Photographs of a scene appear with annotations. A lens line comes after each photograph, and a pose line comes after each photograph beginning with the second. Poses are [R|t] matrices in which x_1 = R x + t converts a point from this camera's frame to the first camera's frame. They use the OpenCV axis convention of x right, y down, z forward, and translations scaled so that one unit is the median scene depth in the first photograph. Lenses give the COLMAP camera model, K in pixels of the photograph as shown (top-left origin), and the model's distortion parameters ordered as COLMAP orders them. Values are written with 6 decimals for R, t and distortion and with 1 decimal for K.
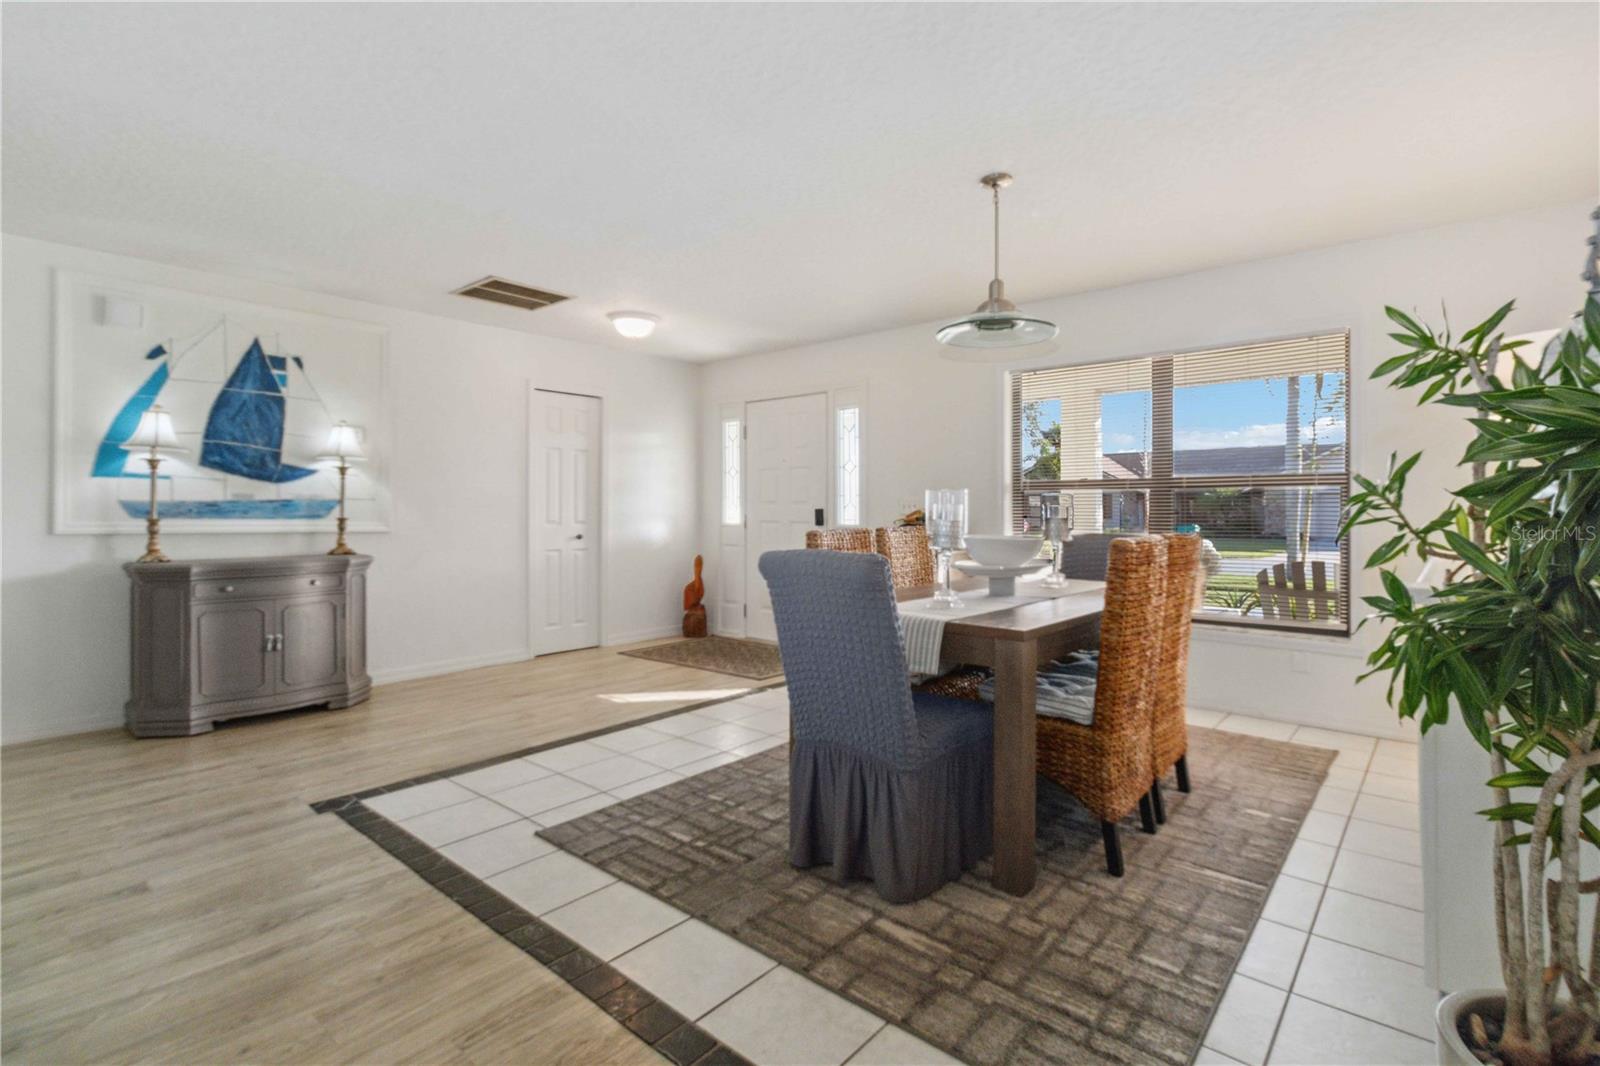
lens RADIAL K [[756.2, 0, 810.9], [0, 756.2, 506.9], [0, 0, 1]] dist [0.010429, -0.000069]
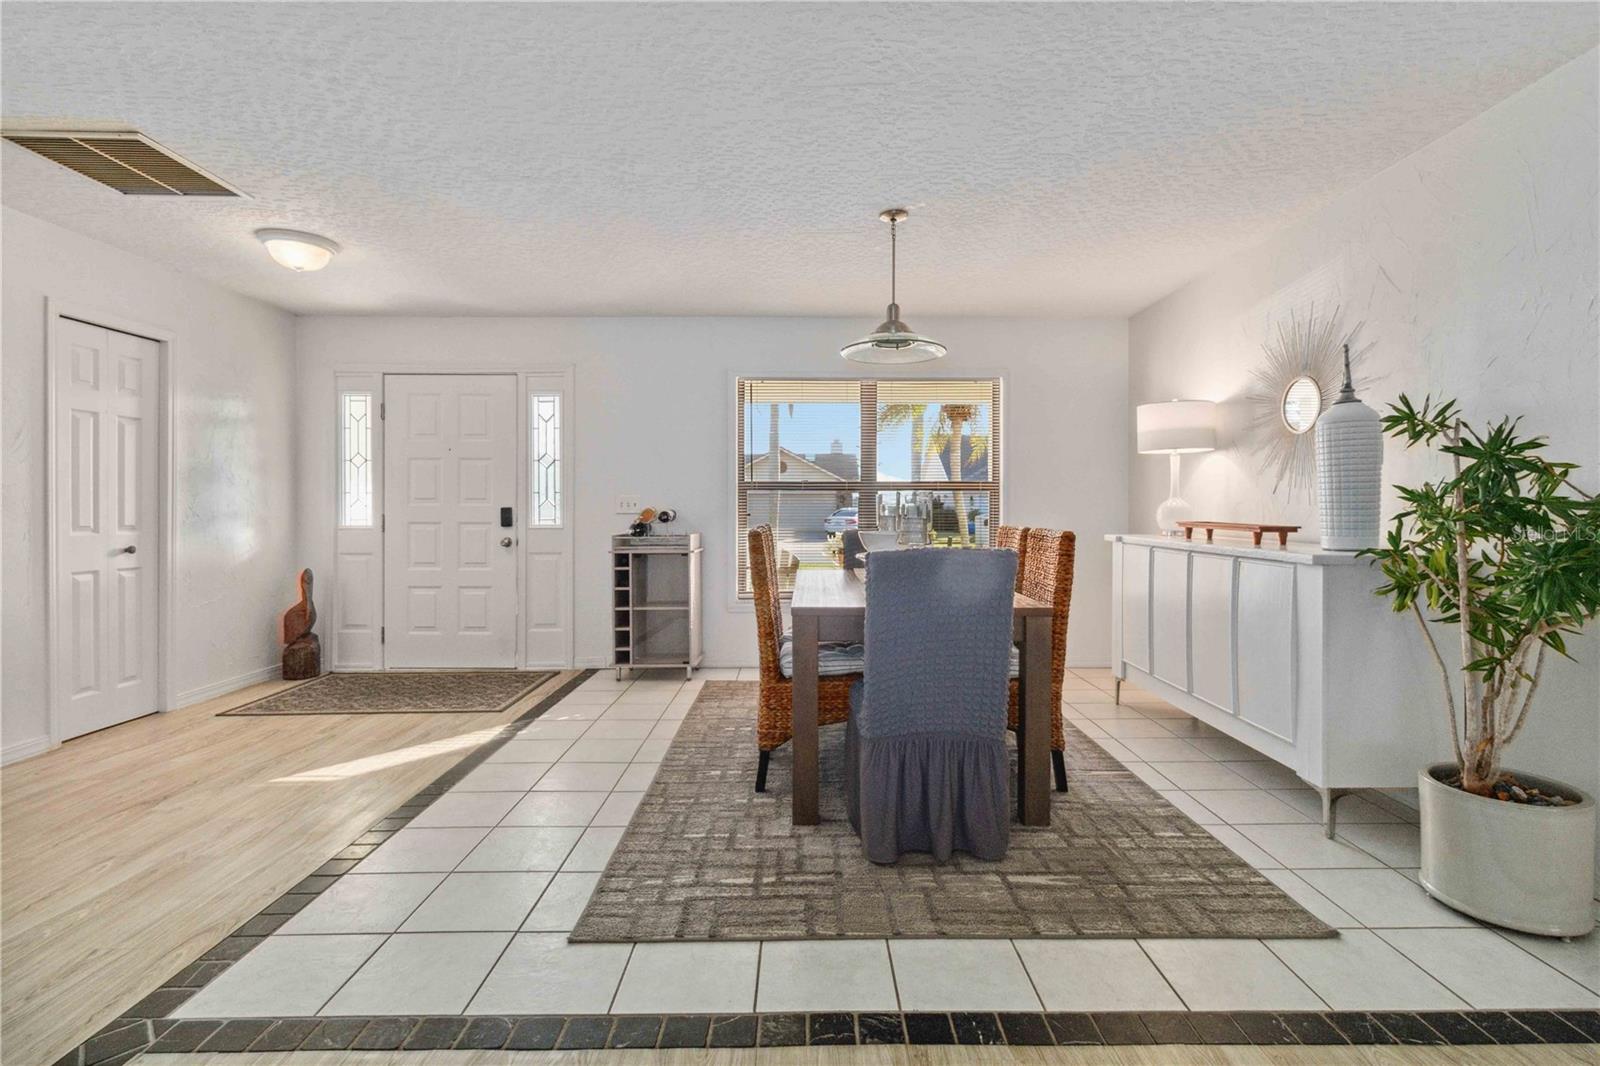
lens RADIAL K [[746.3, 0, 810.9], [0, 746.3, 507.3], [0, 0, 1]] dist [0.001315, 0.000495]
pose [[0.752734, -0.000273, 0.658325, -0.650809], [-0.002442, 0.999992, 0.003207, -0.002043], [-0.658320, -0.004021, 0.752727, 0.280210]]
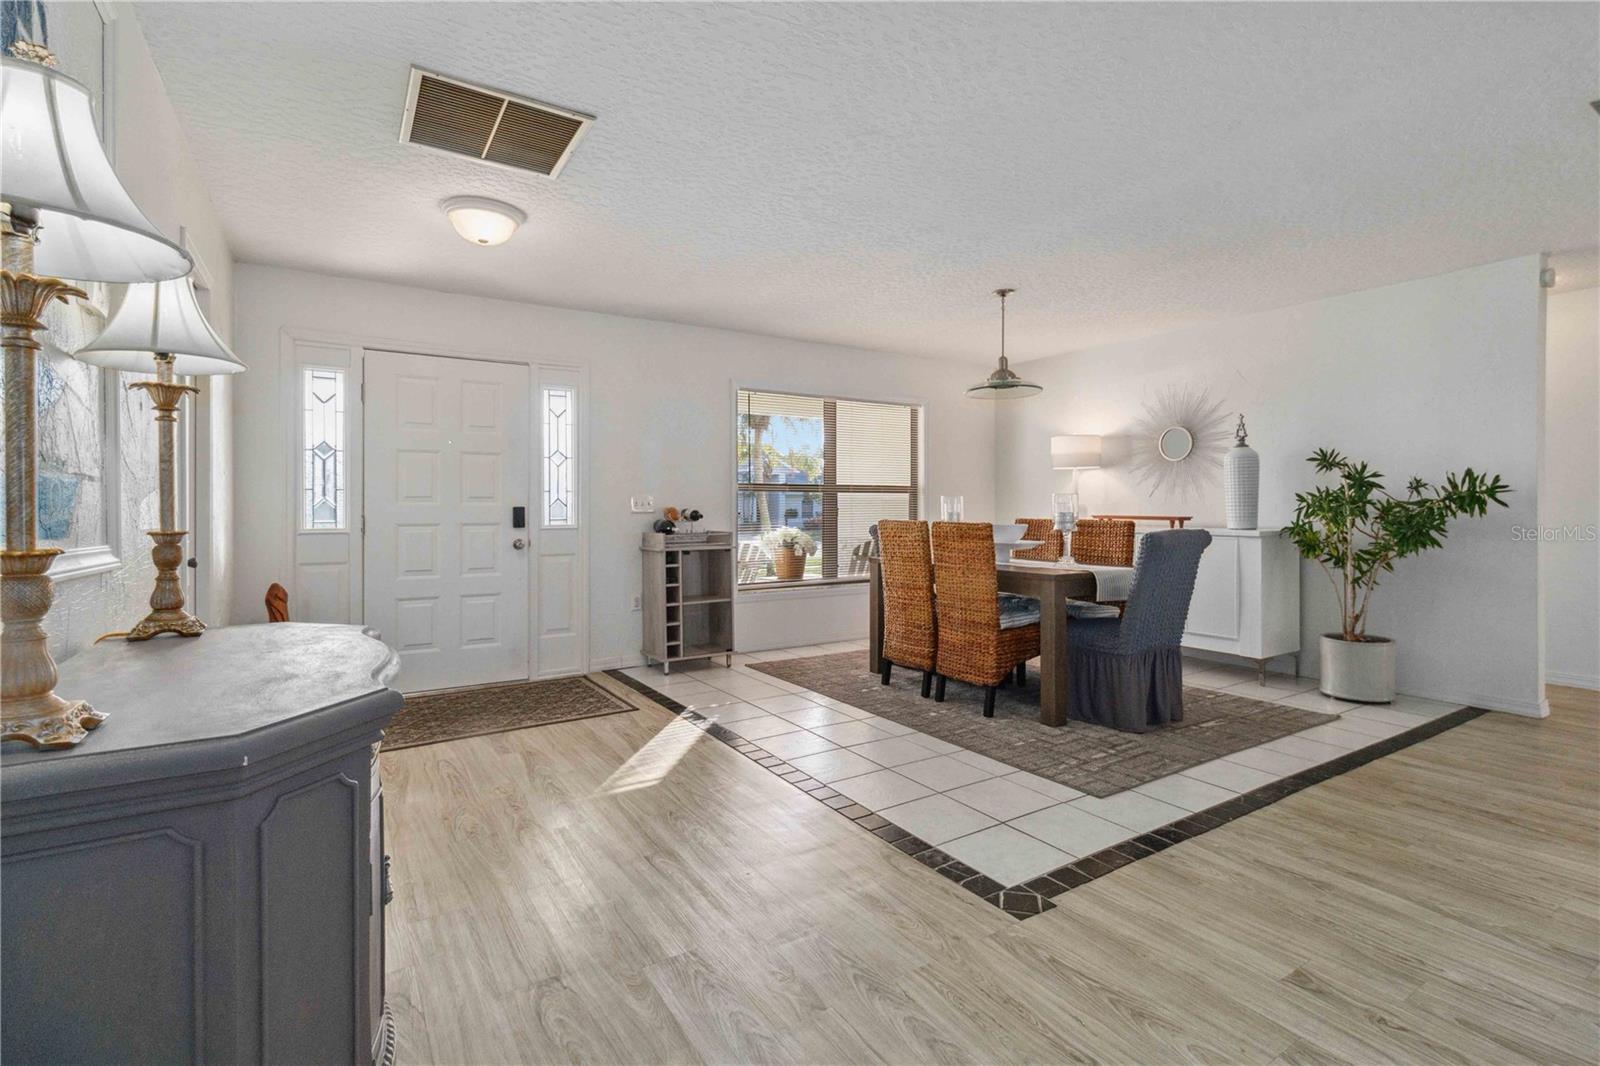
lens RADIAL K [[746.3, 0, 810.9], [0, 746.3, 507.3], [0, 0, 1]] dist [0.001315, 0.000495]
pose [[0.288968, -0.000802, 0.957338, -1.487882], [-0.001548, 0.999998, 0.001305, 0.004139], [-0.957337, -0.001859, 0.288966, 1.058677]]
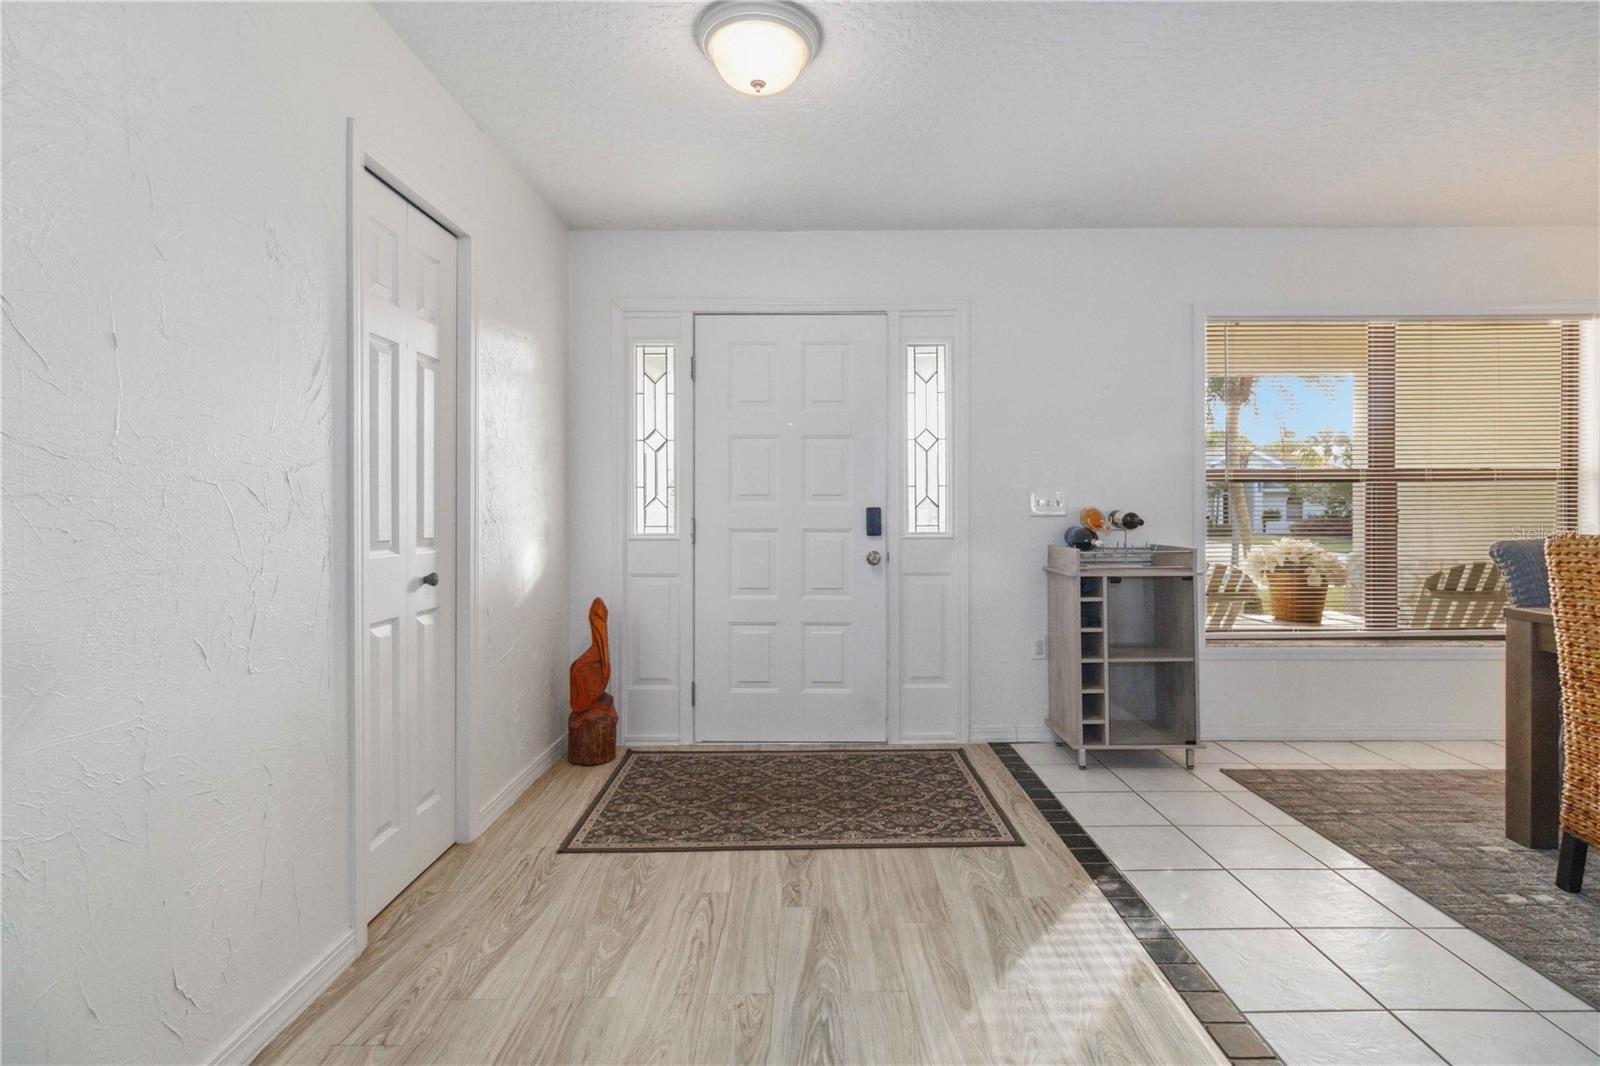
lens RADIAL K [[752.5, 0, 812.4], [0, 752.5, 508.4], [0, 0, 1]] dist [0.000431, 0.000382]
pose [[0.760371, -0.001765, 0.649487, -0.922976], [0.000661, 0.999998, 0.001943, 0.005243], [-0.649489, -0.001048, 0.760370, 1.304974]]
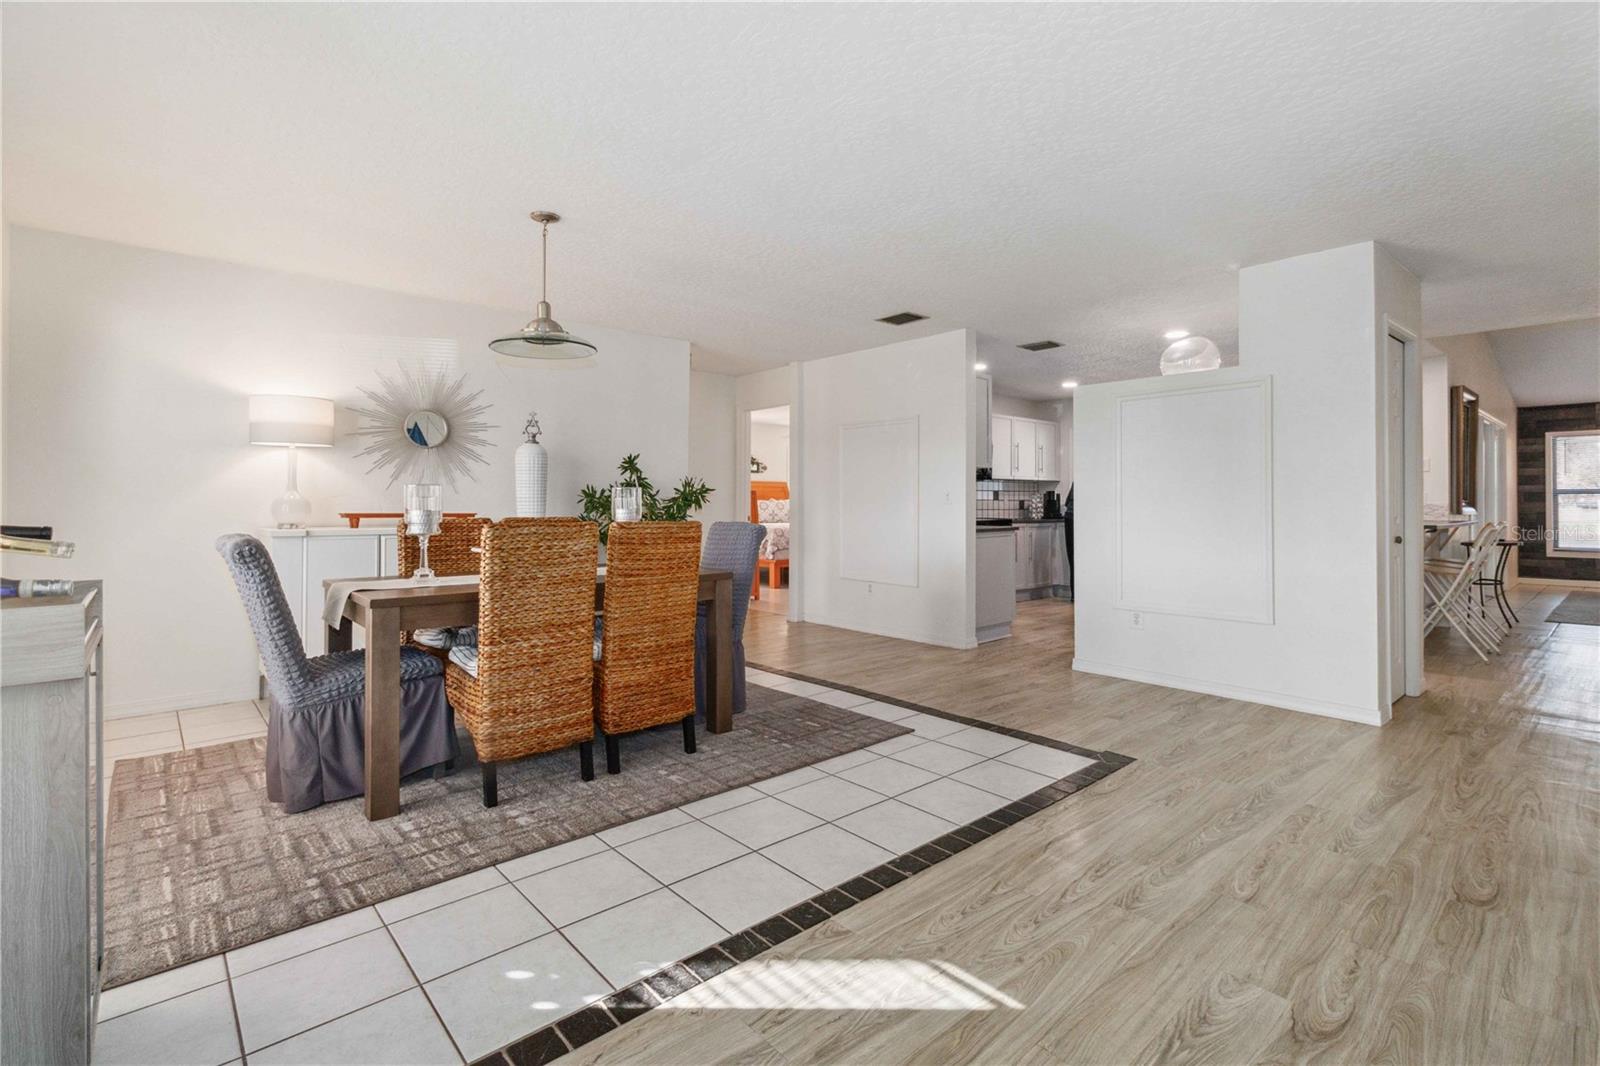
lens RADIAL K [[746.3, 0, 810.9], [0, 746.3, 507.3], [0, 0, 1]] dist [0.001315, 0.000495]
pose [[-0.992250, -0.003368, 0.124215, -0.333834], [-0.003241, 0.999994, 0.001228, 0.010475], [-0.124218, 0.000816, -0.992255, 2.341521]]
